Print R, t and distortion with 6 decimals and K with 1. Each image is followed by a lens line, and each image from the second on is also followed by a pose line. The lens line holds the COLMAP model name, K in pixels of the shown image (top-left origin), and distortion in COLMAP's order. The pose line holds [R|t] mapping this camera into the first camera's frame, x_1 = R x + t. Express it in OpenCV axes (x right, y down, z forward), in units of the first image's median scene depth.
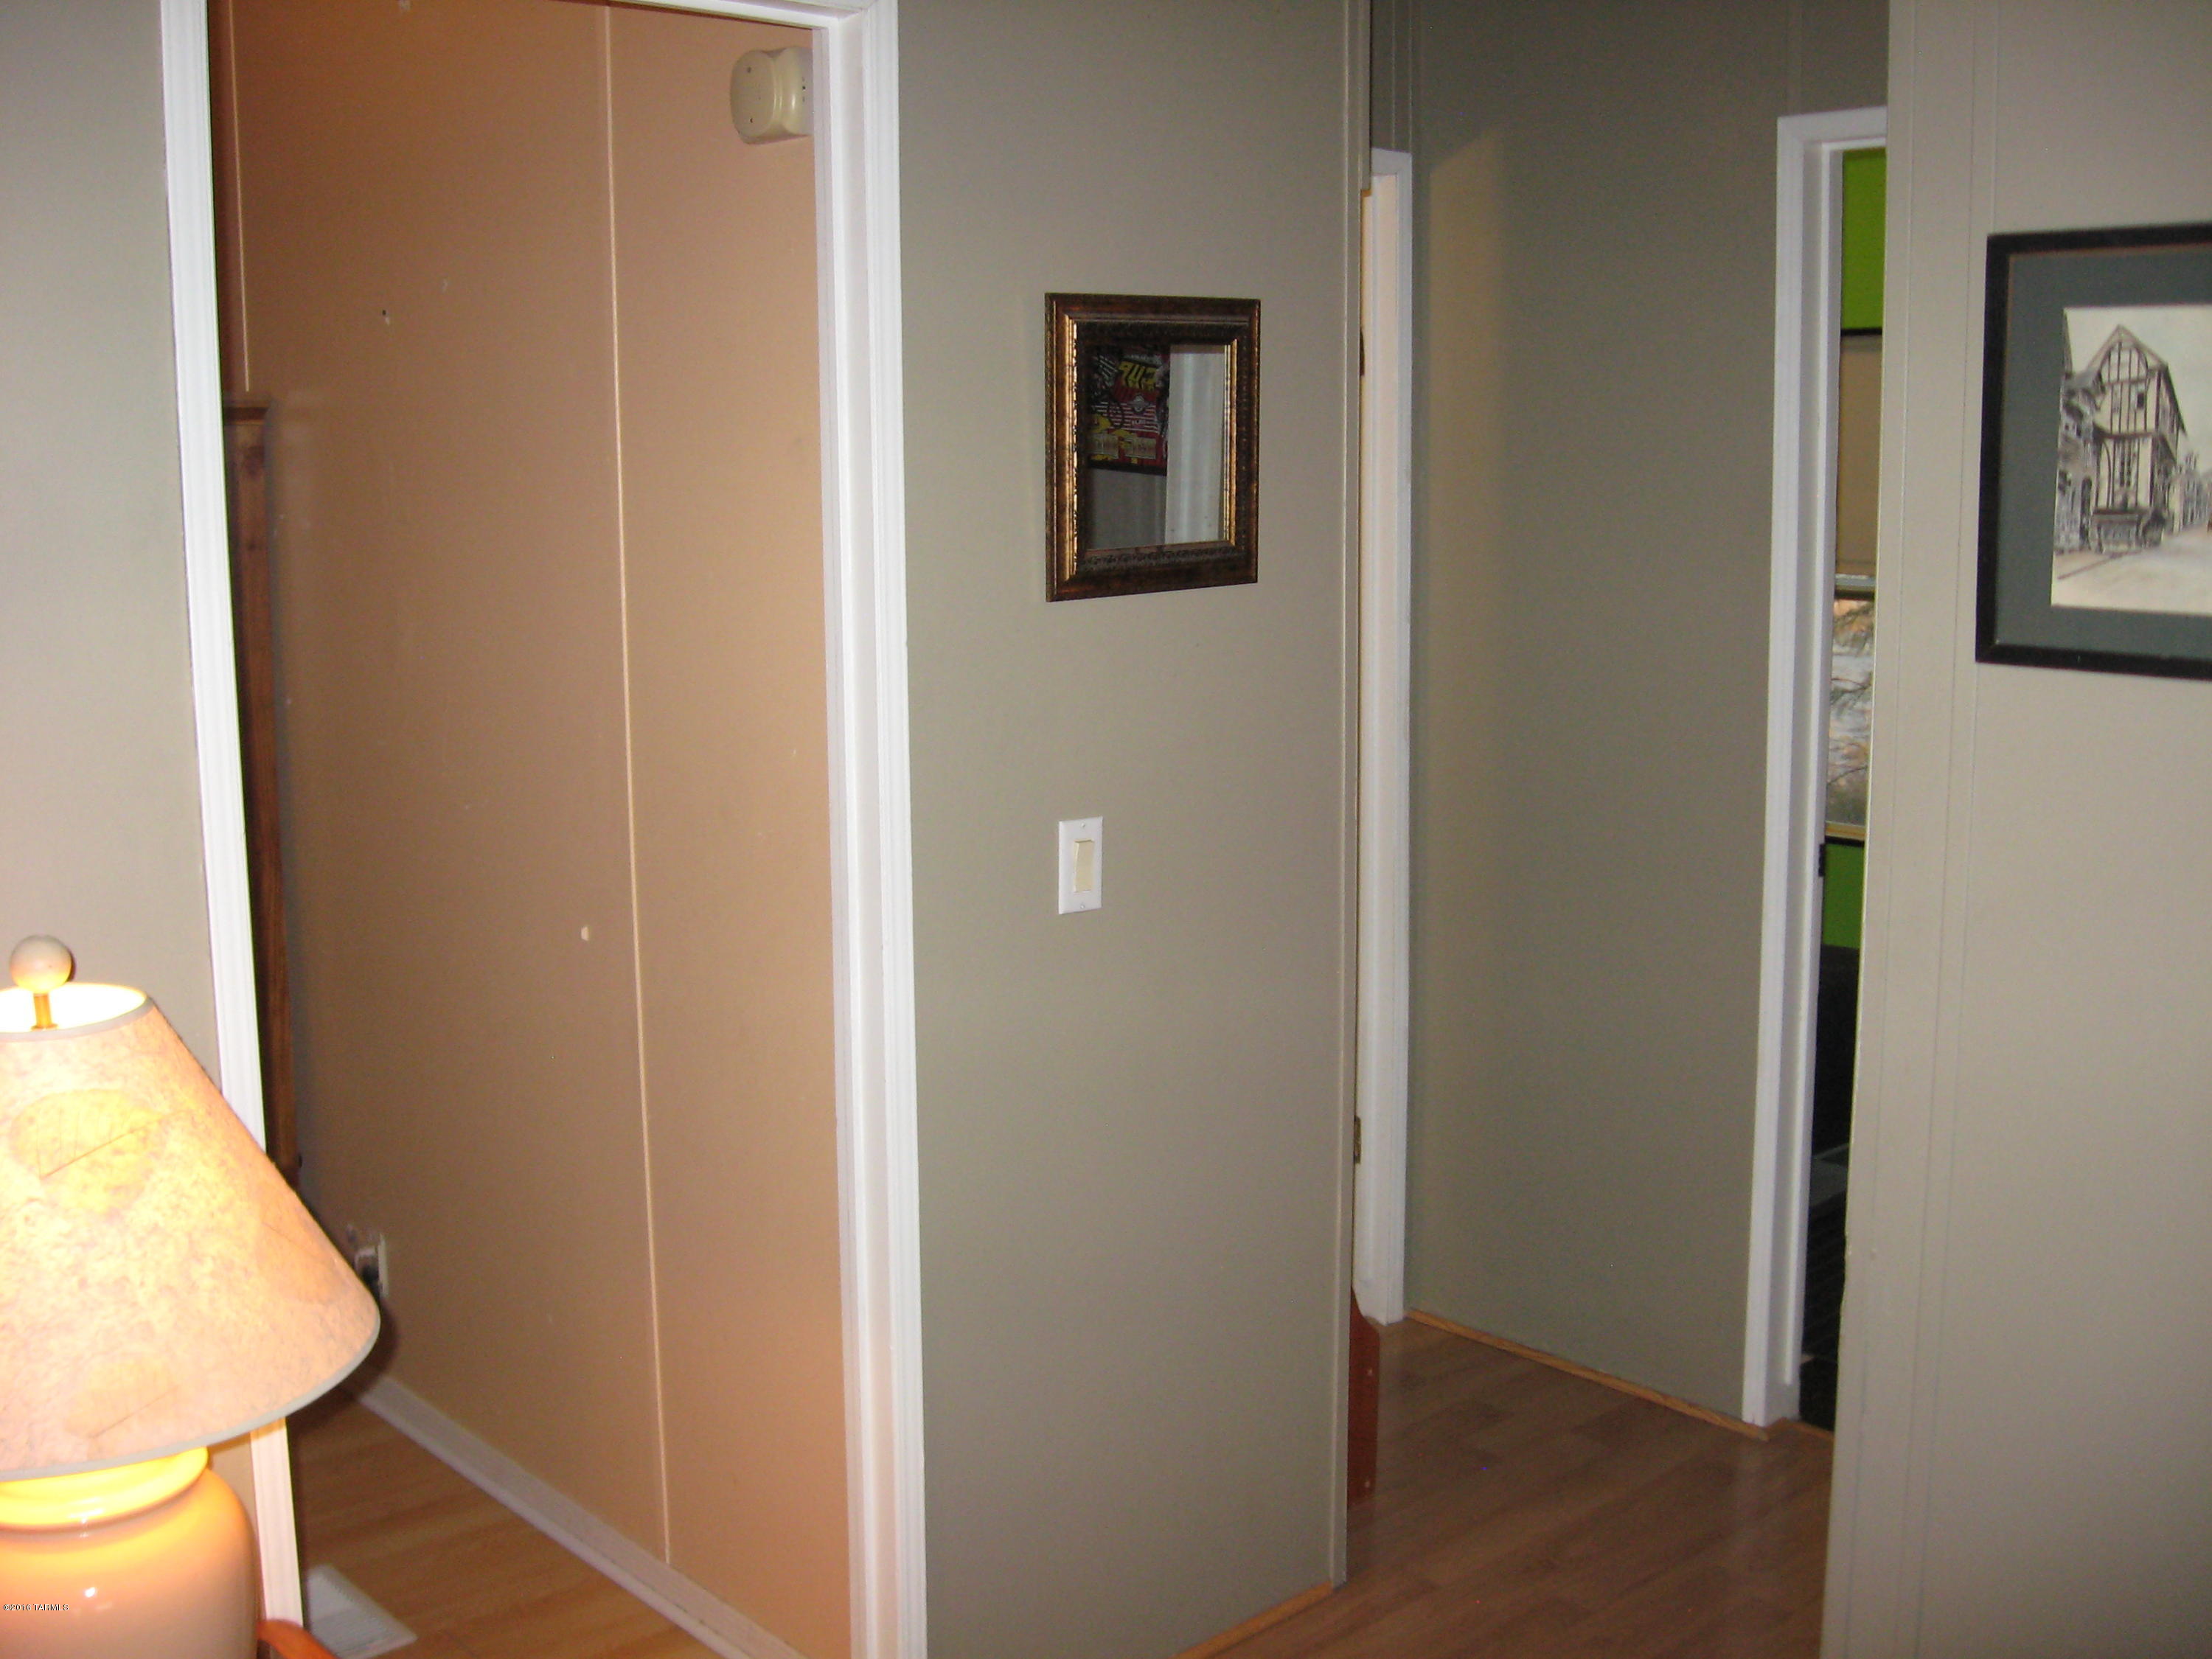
lens RADIAL K [[2296.7, 0, 1086.1], [0, 2296.7, 766.5], [0, 0, 1]] dist [-0.114231, 0.000000]
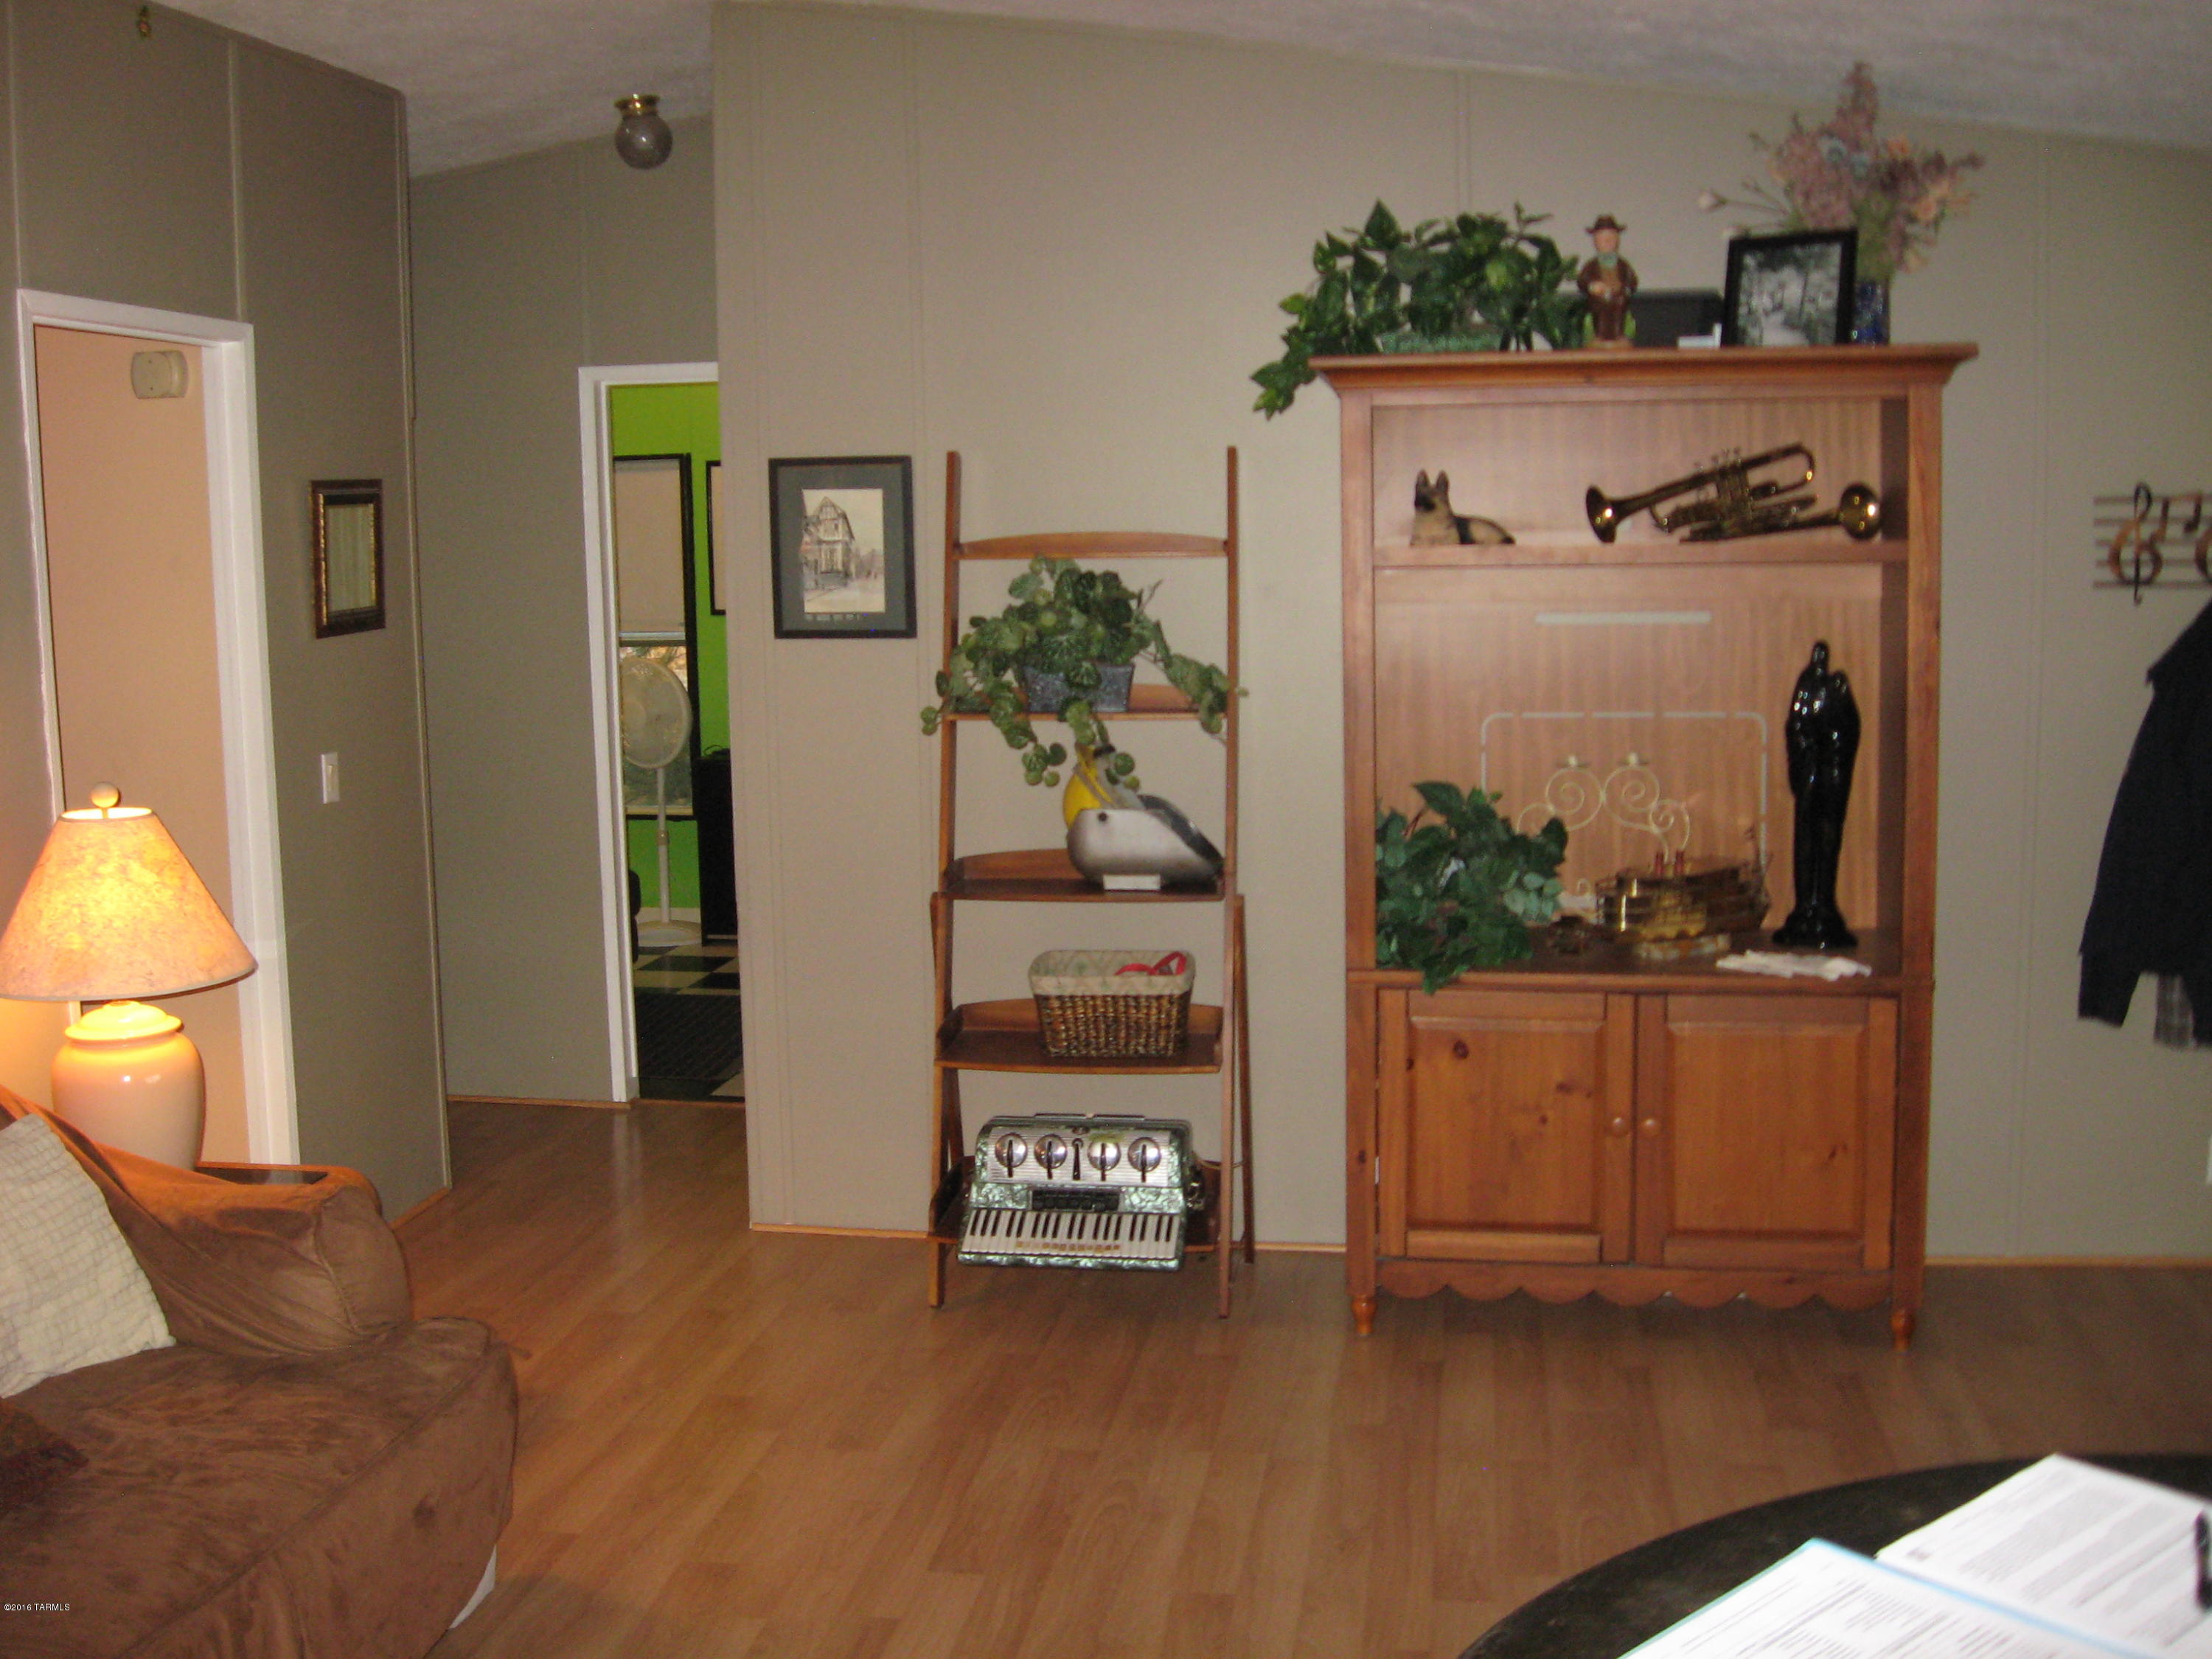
lens RADIAL K [[2296.7, 0, 1052.9], [0, 2296.7, 794.0], [0, 0, 1]] dist [-0.114231, 0.000000]
pose [[0.792424, -0.081529, 0.604498, -0.713236], [0.097517, 0.995213, 0.006392, 0.109693], [-0.602125, 0.053884, 0.796581, -0.917273]]
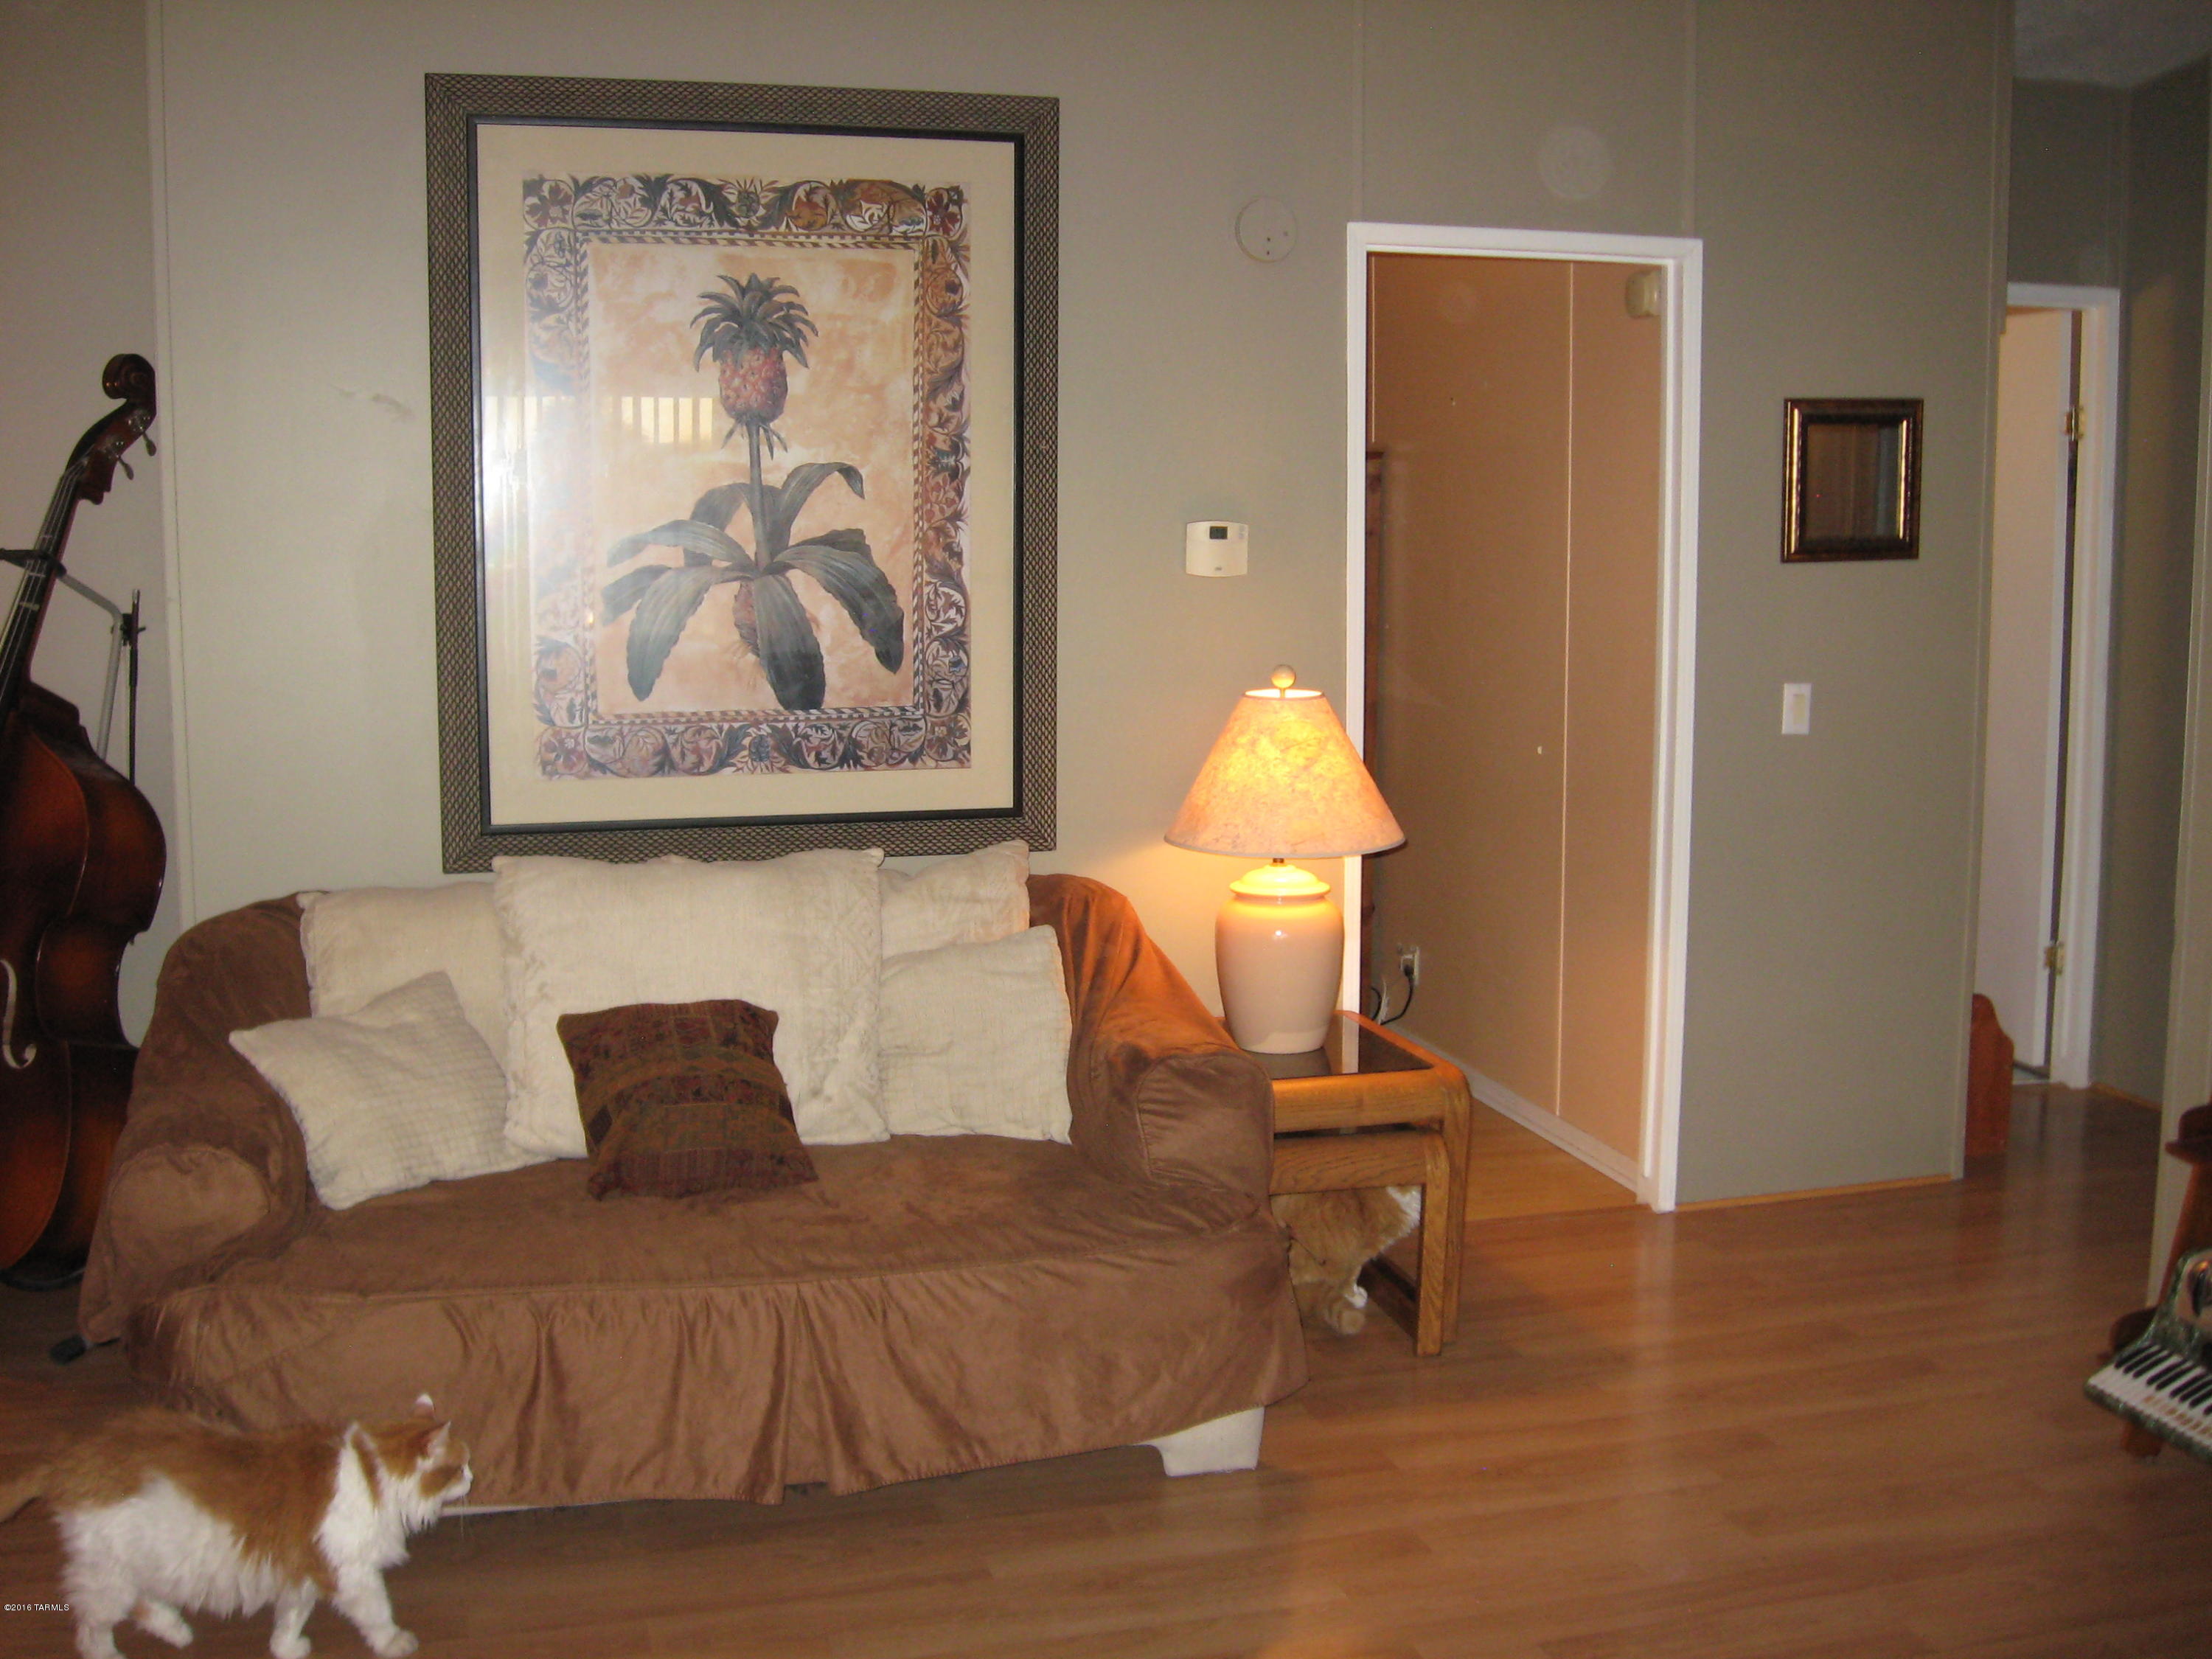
lens RADIAL K [[2296.7, 0, 1102.5], [0, 2296.7, 809.5], [0, 0, 1]] dist [-0.114231, 0.000000]
pose [[0.893936, 0.065118, -0.443439, 0.332237], [-0.063935, 0.997798, 0.017638, 0.135319], [0.443611, 0.012584, 0.896131, -0.921631]]
